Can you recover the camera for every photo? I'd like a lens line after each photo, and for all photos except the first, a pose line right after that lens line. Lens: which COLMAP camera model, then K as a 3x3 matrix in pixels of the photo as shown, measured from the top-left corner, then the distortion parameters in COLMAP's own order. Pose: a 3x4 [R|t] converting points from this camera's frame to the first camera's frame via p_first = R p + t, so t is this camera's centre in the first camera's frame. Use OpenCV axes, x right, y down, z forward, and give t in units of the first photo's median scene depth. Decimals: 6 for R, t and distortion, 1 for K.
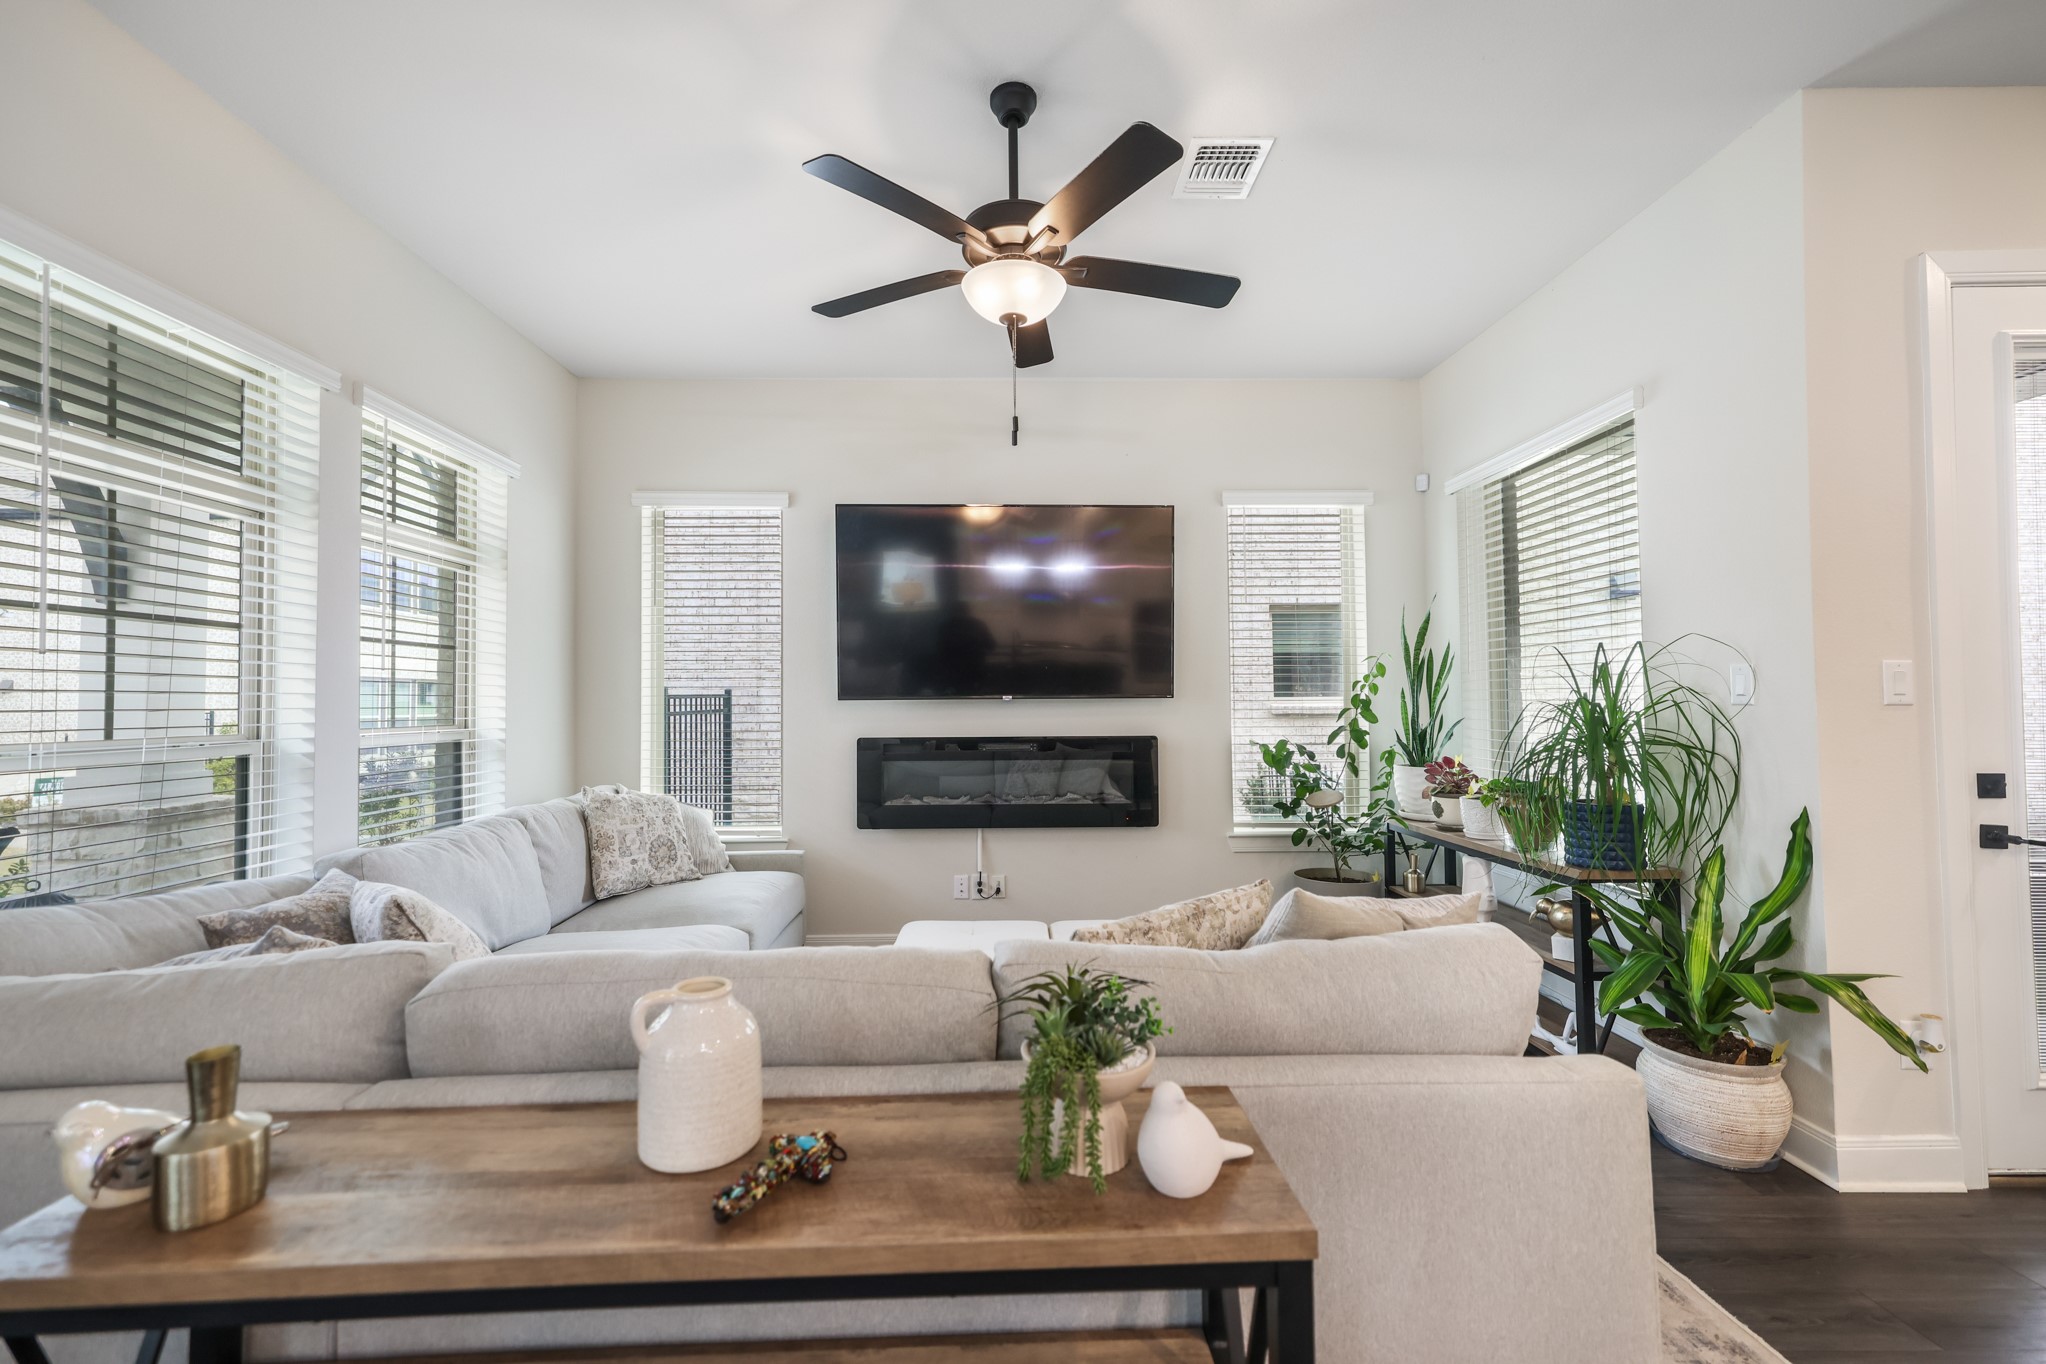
lens RADIAL K [[894.9, 0, 1023.0], [0, 894.9, 682.0], [0, 0, 1]] dist [-0.034335, -0.000087]
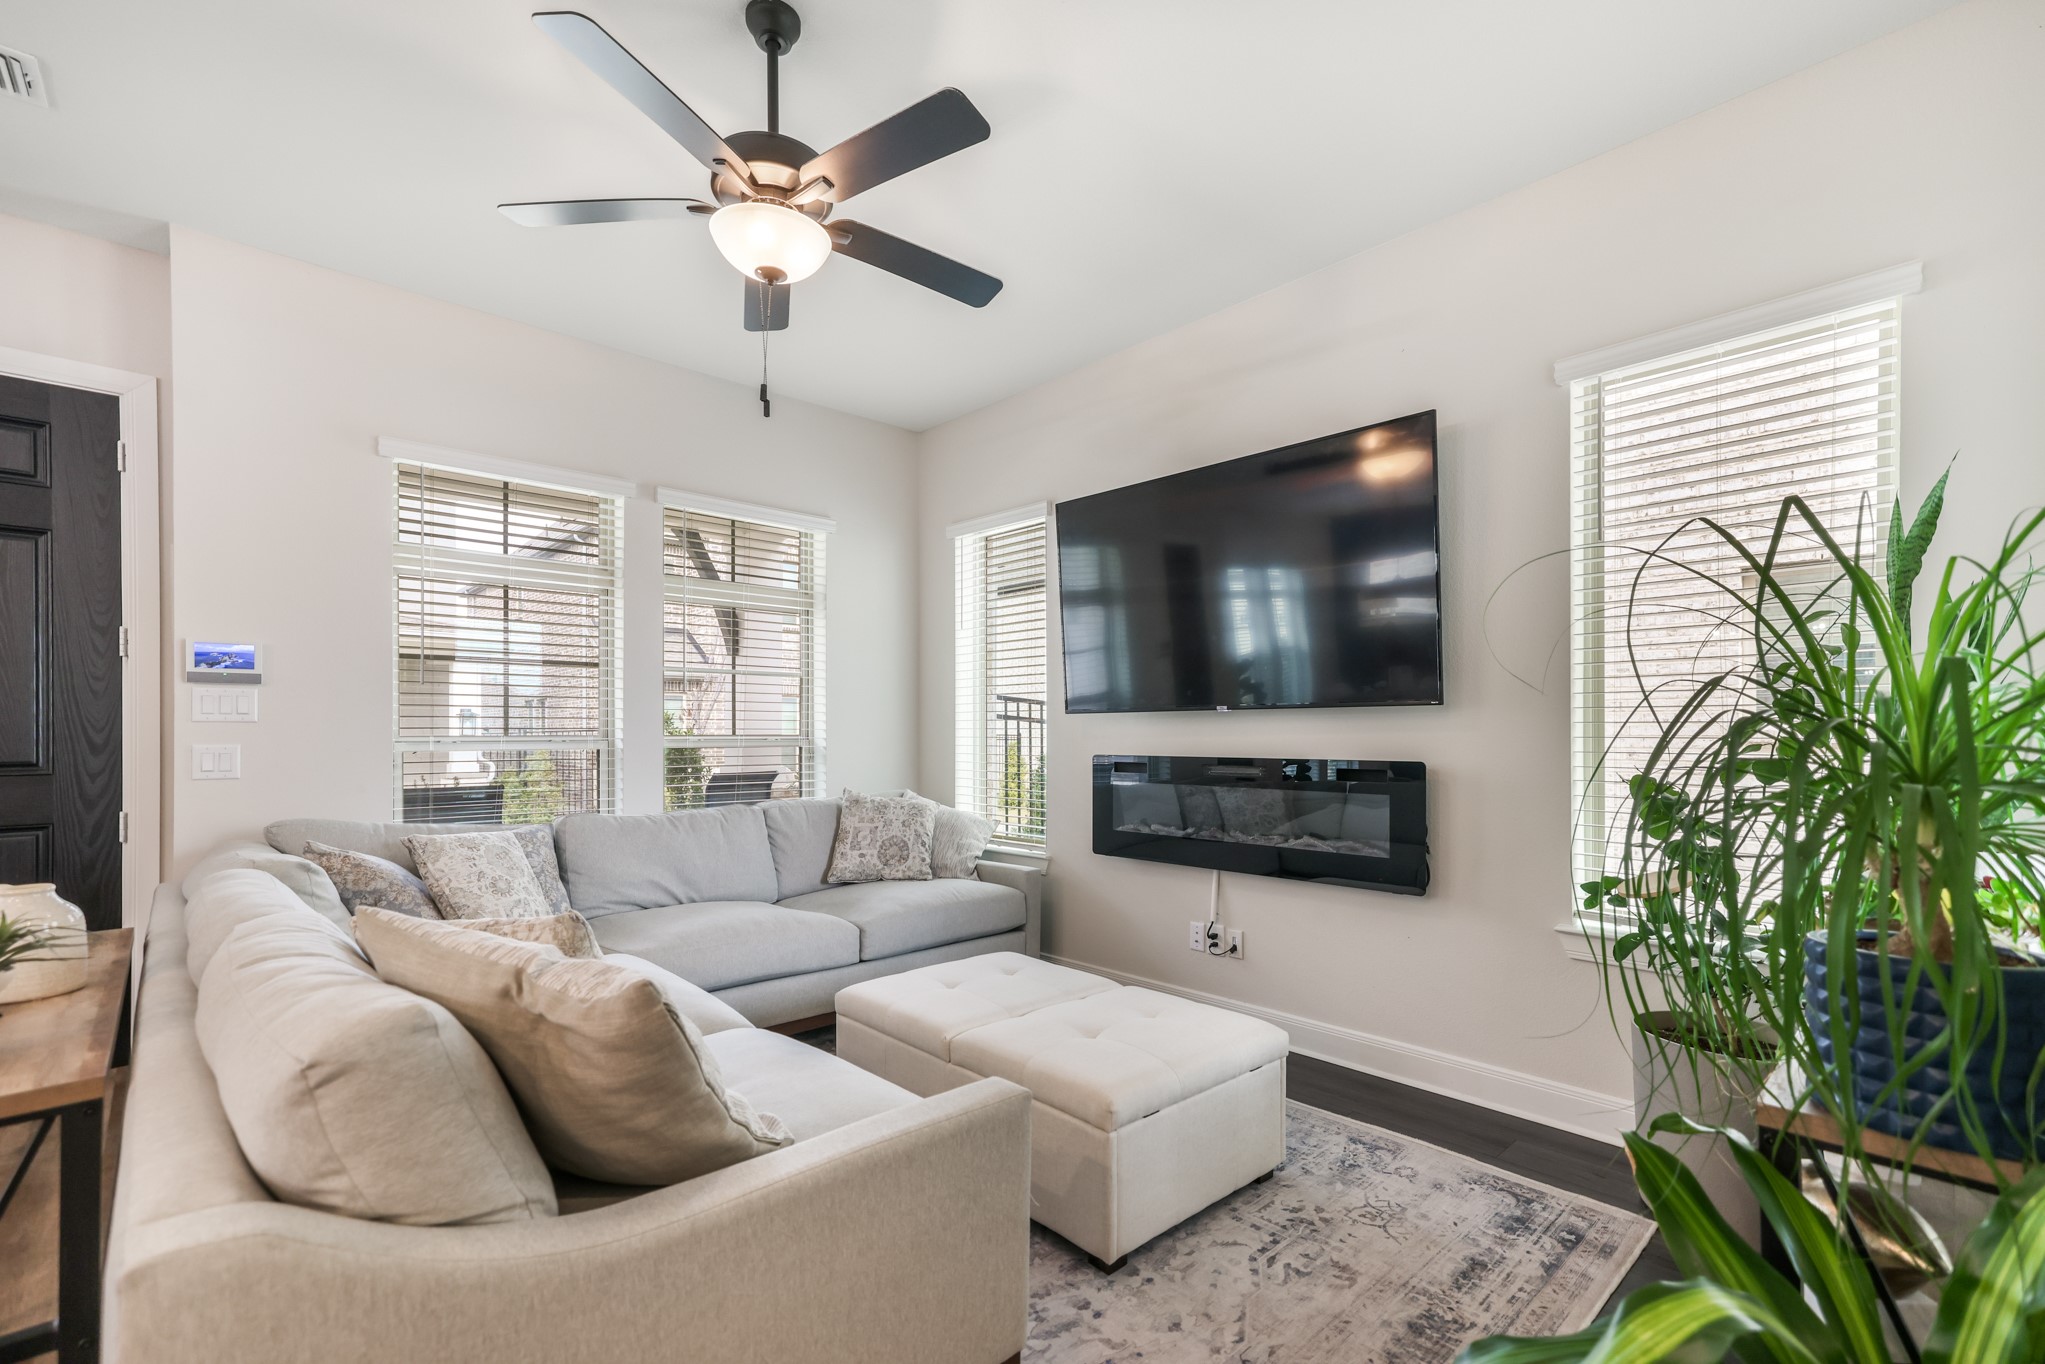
lens RADIAL K [[913.3, 0, 1021.5], [0, 913.3, 719.8], [0, 0, 1]] dist [-0.000181, -0.000044]
pose [[0.658349, -0.006930, -0.752681, 0.548380], [0.008891, 0.999959, -0.001429, 0.030944], [0.752661, -0.005751, 0.658383, 0.368030]]
